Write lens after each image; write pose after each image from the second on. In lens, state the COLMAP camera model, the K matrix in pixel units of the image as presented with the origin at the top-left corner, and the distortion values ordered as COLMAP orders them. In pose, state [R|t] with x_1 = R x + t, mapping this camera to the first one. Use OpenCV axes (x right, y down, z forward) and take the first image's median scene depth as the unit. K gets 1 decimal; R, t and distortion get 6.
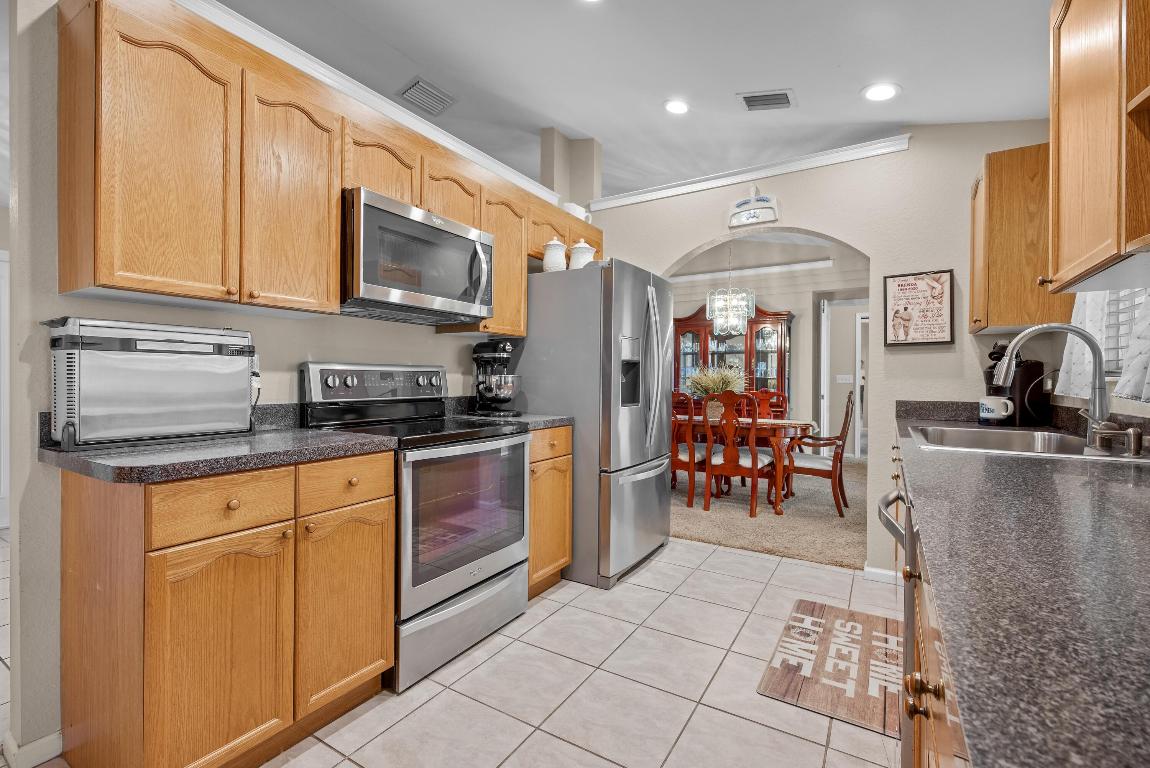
lens RADIAL K [[505.5, 0, 575.0], [0, 505.5, 384.0], [0, 0, 1]] dist [-0.000770, -0.000129]
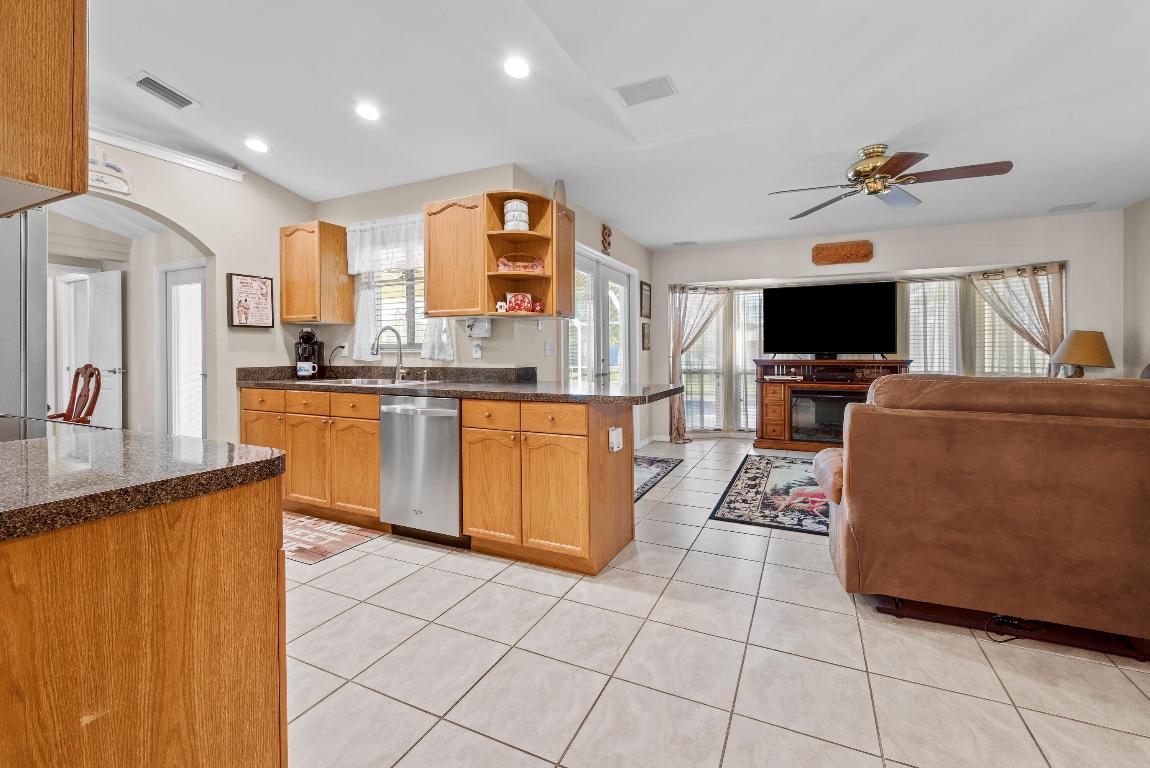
lens RADIAL K [[494.0, 0, 576.8], [0, 494.0, 356.2], [0, 0, 1]] dist [0.001241, 0.000060]
pose [[-0.104328, -0.012273, 0.994467, -0.880813], [0.011235, 0.999845, 0.013518, -0.006342], [-0.994480, 0.012583, -0.104174, 0.285003]]
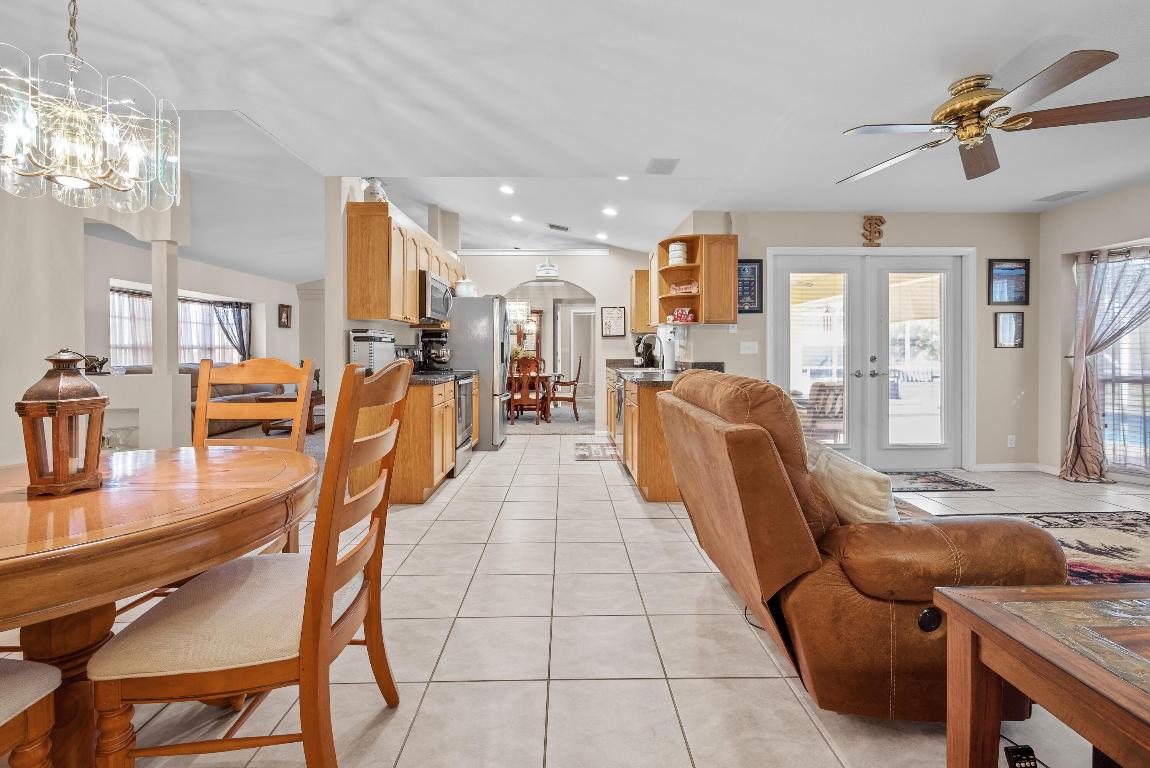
lens RADIAL K [[494.0, 0, 576.8], [0, 494.0, 356.2], [0, 0, 1]] dist [0.001241, 0.000060]
pose [[0.840056, -0.012801, 0.542349, -0.870799], [0.012357, 0.999914, 0.004462, 0.006306], [-0.542359, 0.002954, 0.840142, -1.032841]]
